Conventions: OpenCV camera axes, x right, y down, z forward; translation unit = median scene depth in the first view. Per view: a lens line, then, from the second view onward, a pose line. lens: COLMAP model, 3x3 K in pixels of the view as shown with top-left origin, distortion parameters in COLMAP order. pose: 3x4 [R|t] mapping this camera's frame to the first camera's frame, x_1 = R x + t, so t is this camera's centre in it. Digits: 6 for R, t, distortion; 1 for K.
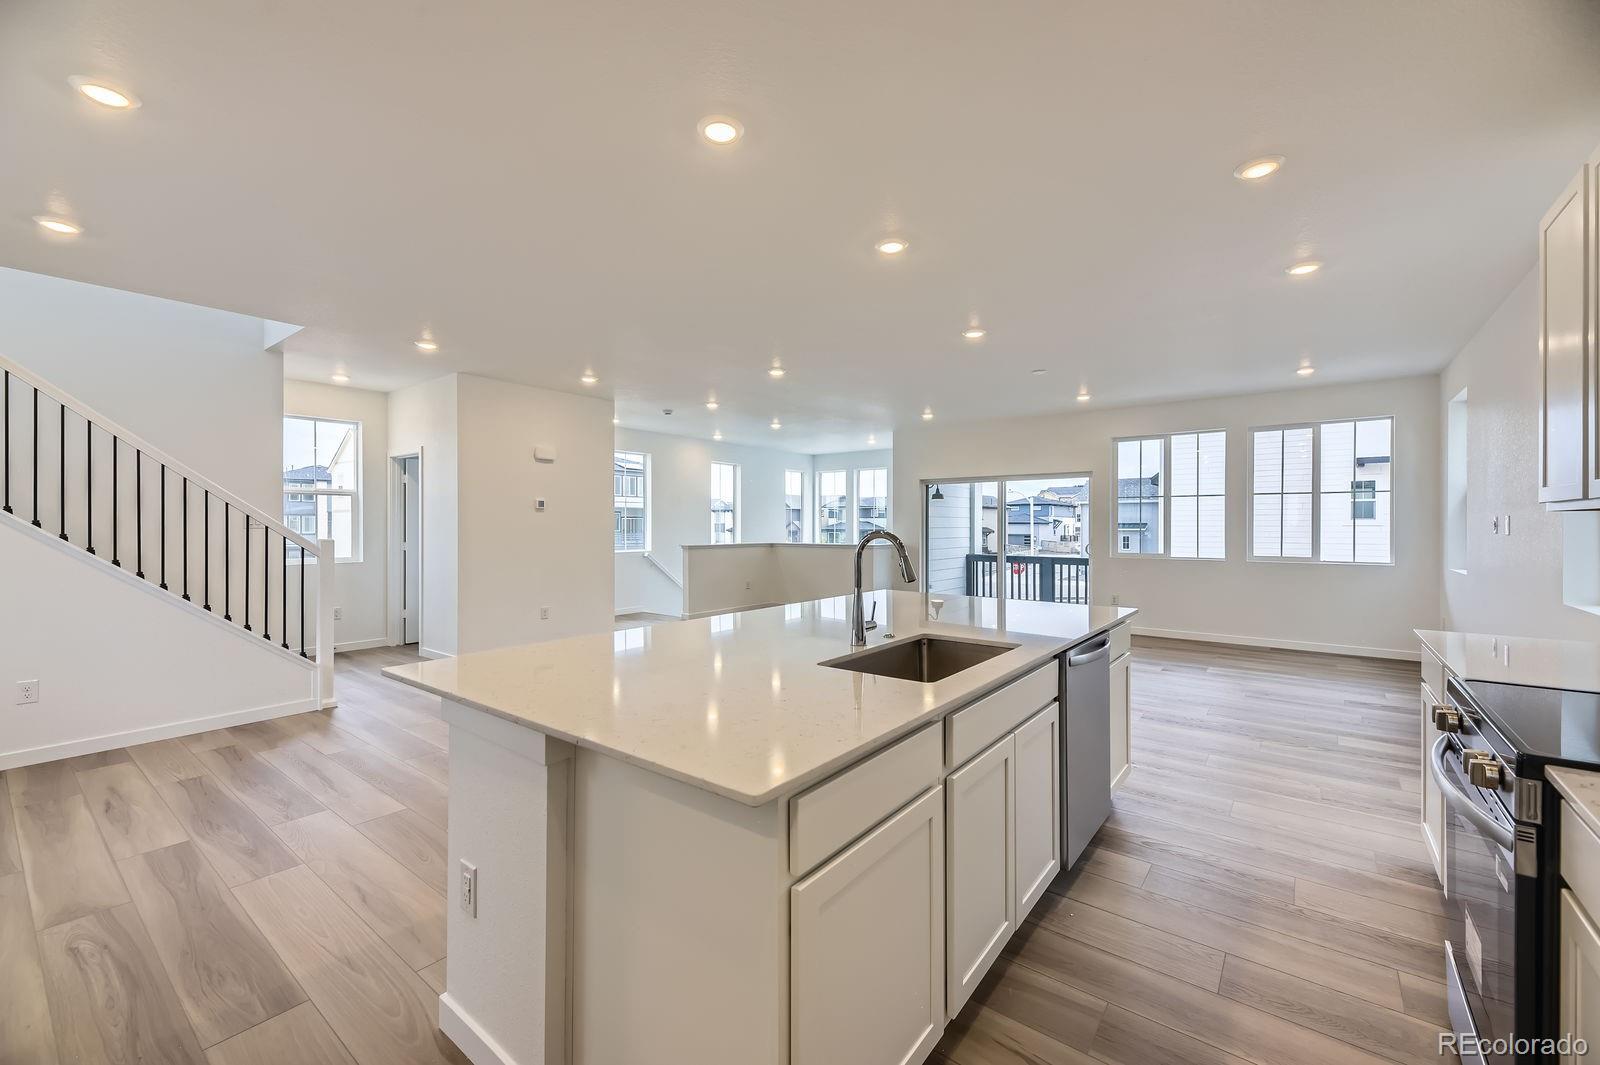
lens RADIAL K [[653.7, 0, 801.7], [0, 653.7, 528.1], [0, 0, 1]] dist [0.008973, -0.001204]
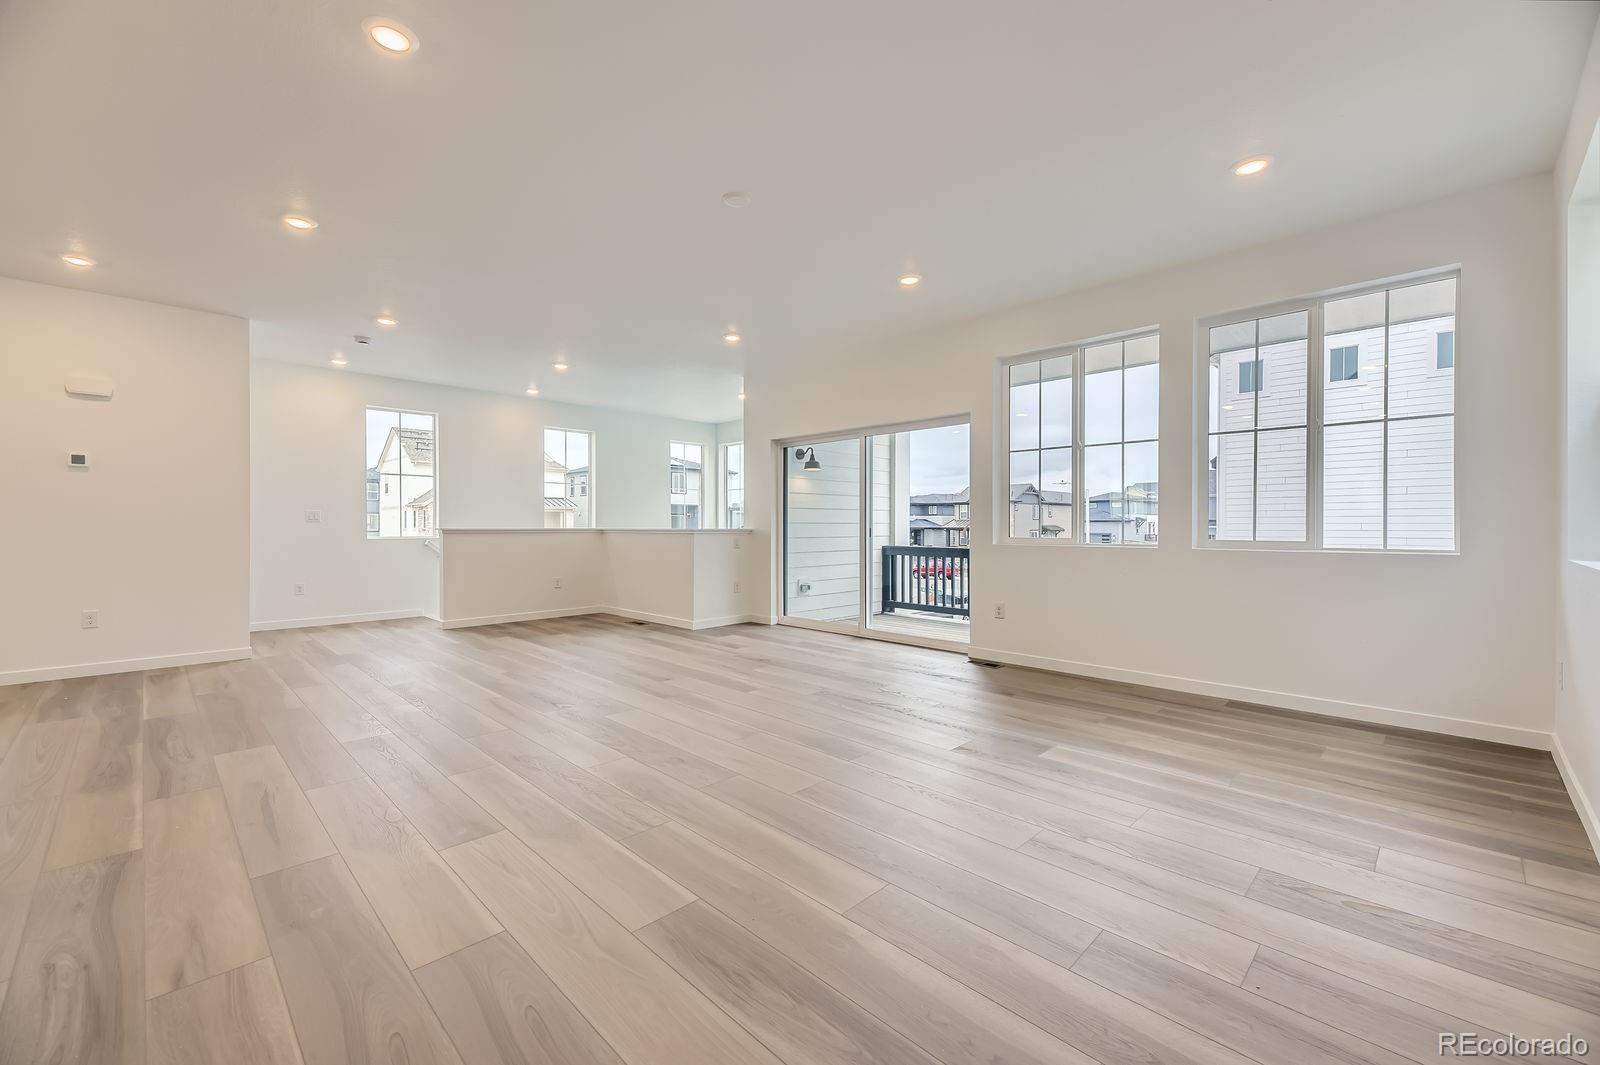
lens RADIAL K [[653.7, 0, 804.6], [0, 653.7, 525.8], [0, 0, 1]] dist [0.008973, -0.001204]
pose [[0.992990, 0.000084, -0.118200, 0.303999], [-0.000463, 0.999995, -0.003182, 0.024290], [0.118199, 0.003214, 0.992985, 0.286132]]
